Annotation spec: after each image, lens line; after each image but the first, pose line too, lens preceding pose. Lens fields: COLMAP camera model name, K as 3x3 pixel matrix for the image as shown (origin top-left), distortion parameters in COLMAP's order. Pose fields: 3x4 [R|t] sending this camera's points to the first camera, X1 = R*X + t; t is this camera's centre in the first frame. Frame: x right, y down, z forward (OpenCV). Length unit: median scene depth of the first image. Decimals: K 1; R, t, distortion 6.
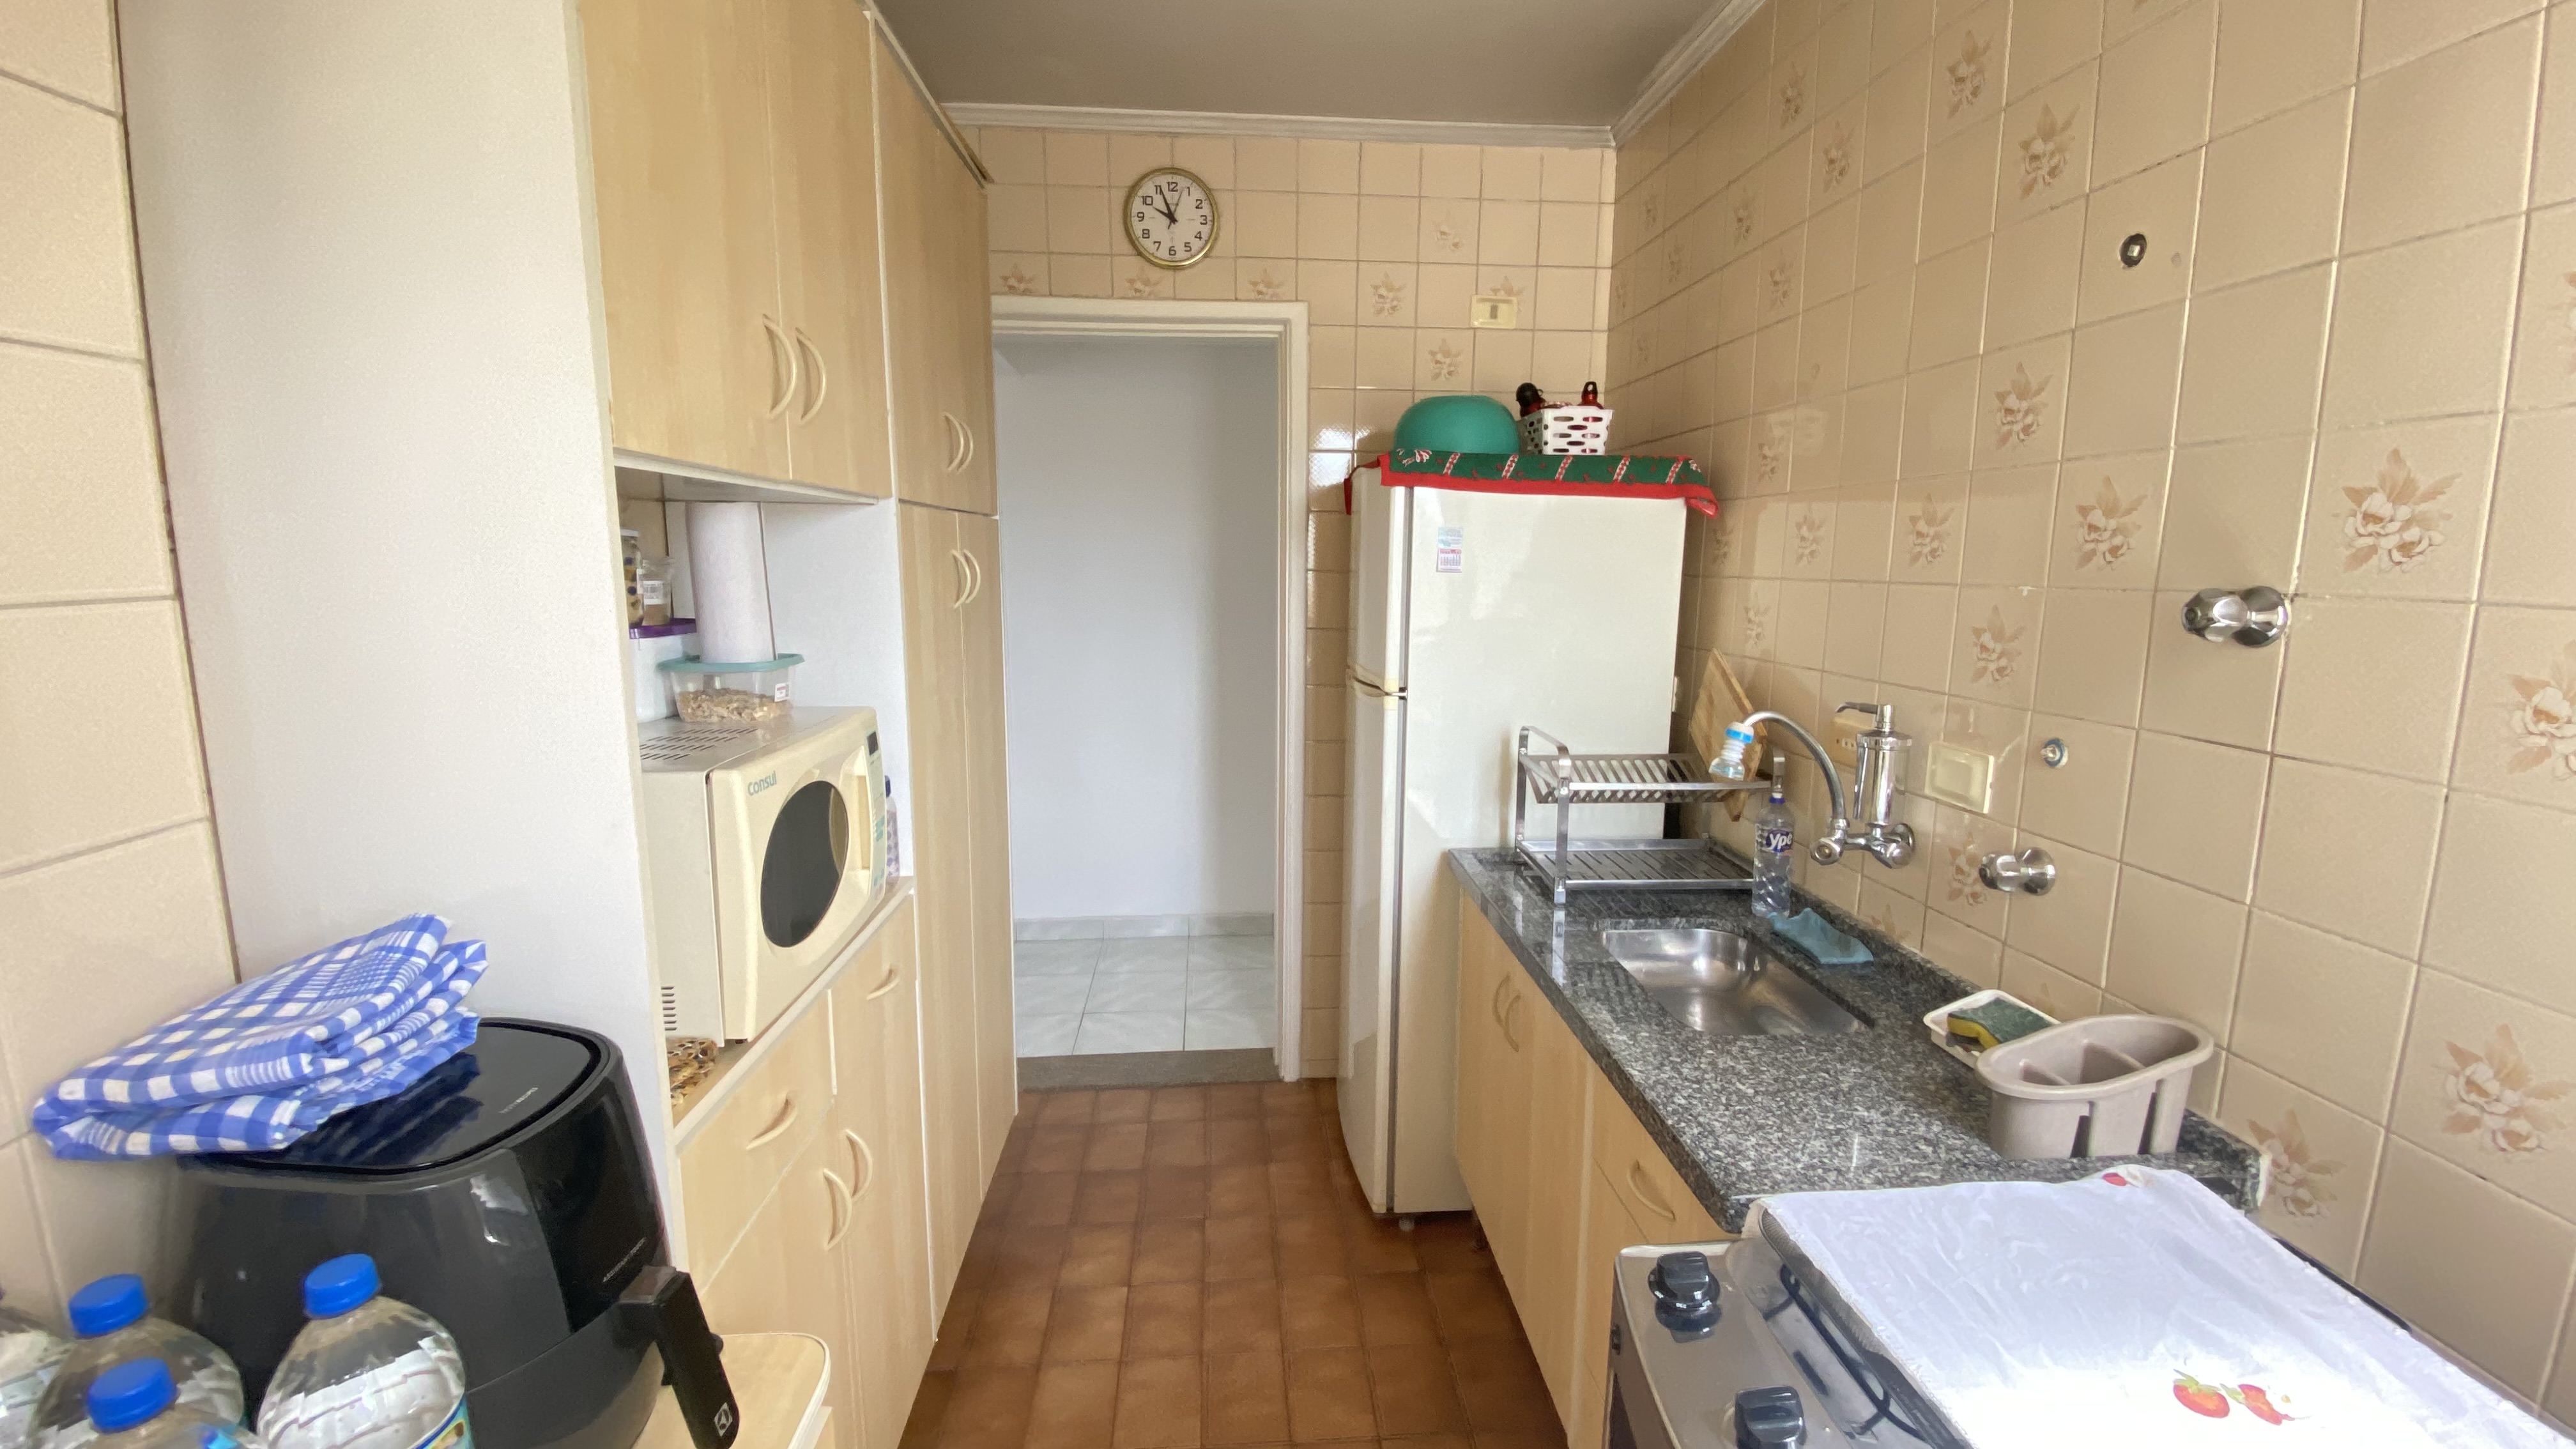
lens RADIAL K [[1044.1, 0, 1276.9], [0, 1044.1, 728.6], [0, 0, 1]] dist [0.048442, -0.034401]
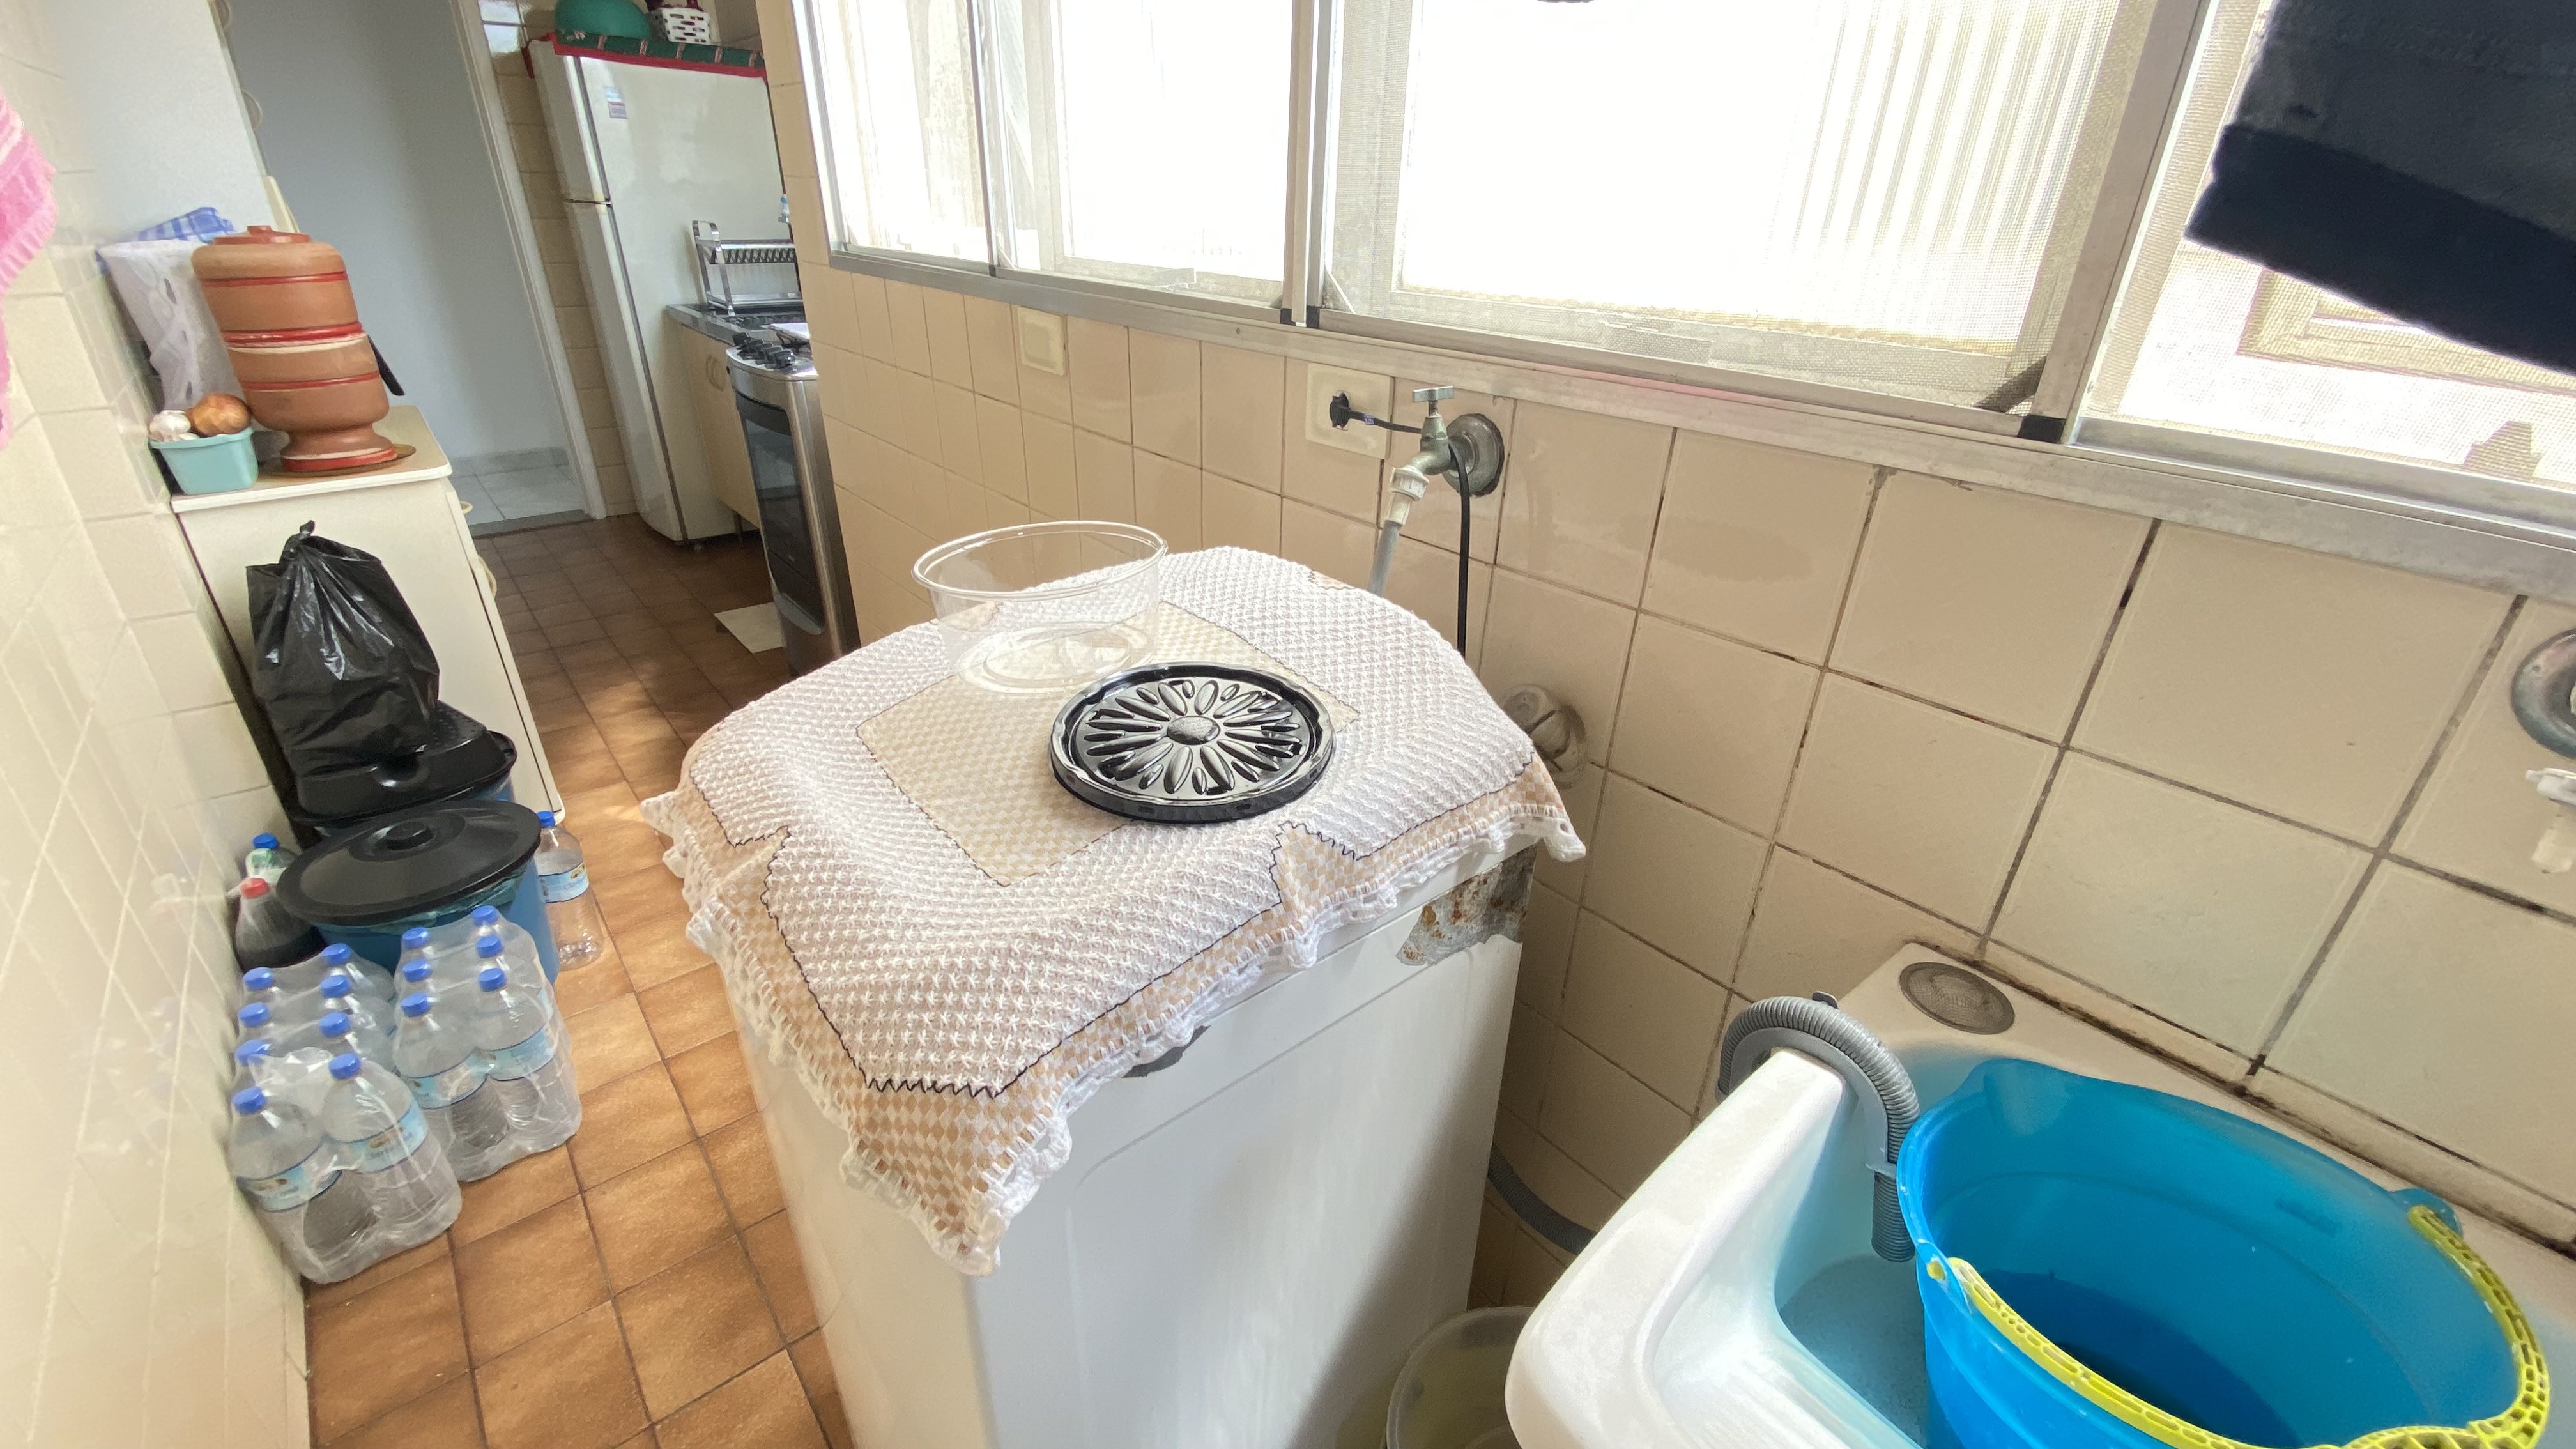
lens RADIAL K [[1031.9, 0, 1293.1], [0, 1031.9, 722.3], [0, 0, 1]] dist [0.002227, -0.014286]
pose [[0.789928, -0.261488, 0.554651, -0.142944], [0.072372, 0.937954, 0.339123, 0.278723], [-0.608914, -0.227741, 0.759841, -1.103341]]
